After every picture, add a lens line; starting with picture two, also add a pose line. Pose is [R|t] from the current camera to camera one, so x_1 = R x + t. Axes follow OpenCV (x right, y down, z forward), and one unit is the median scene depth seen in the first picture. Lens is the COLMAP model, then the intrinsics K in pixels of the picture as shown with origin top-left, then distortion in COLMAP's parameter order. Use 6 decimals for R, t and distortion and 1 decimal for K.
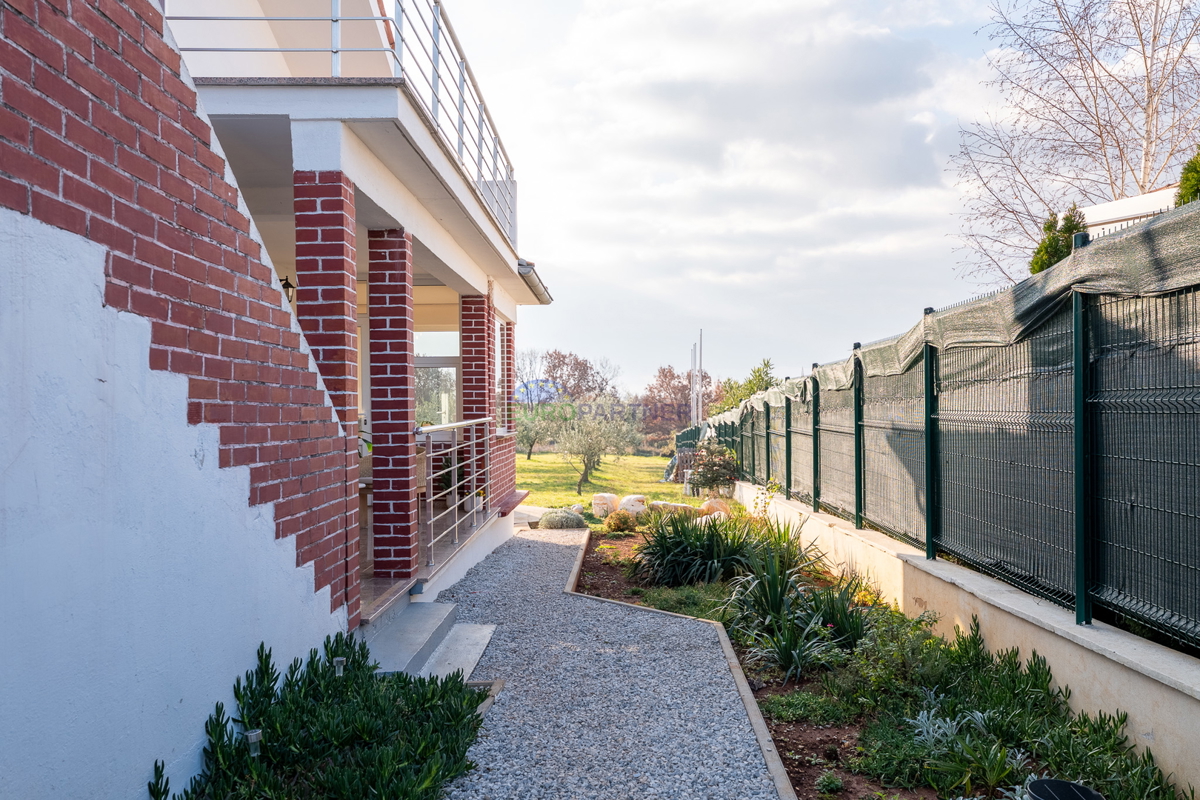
lens RADIAL K [[950.6, 0, 606.8], [0, 950.6, 422.1], [0, 0, 1]] dist [-0.009102, 0.000821]
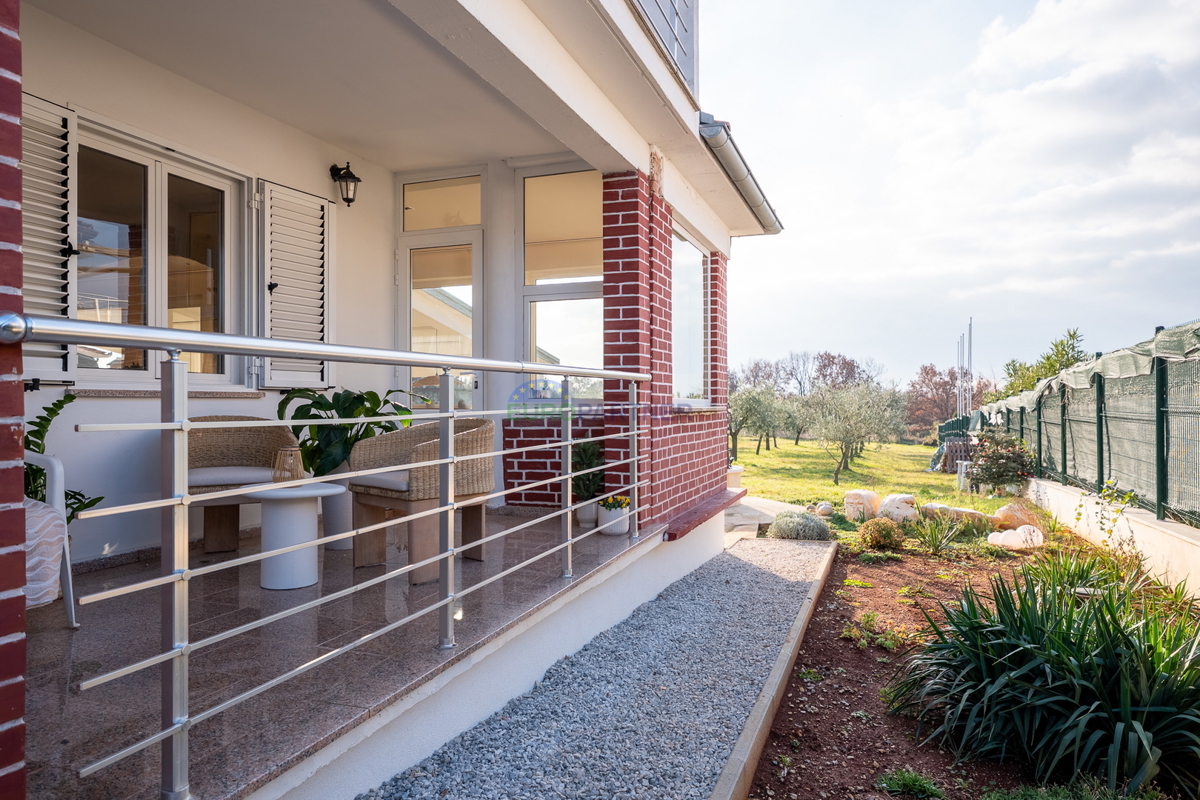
lens RADIAL K [[717.6, 0, 625.8], [0, 717.6, 399.3], [0, 0, 1]] dist [-0.003492, 0.006539]
pose [[0.945275, 0.004622, -0.326242, 0.008056], [-0.011674, 0.999739, -0.019662, 0.013606], [0.326066, 0.022395, 0.945082, 0.392400]]
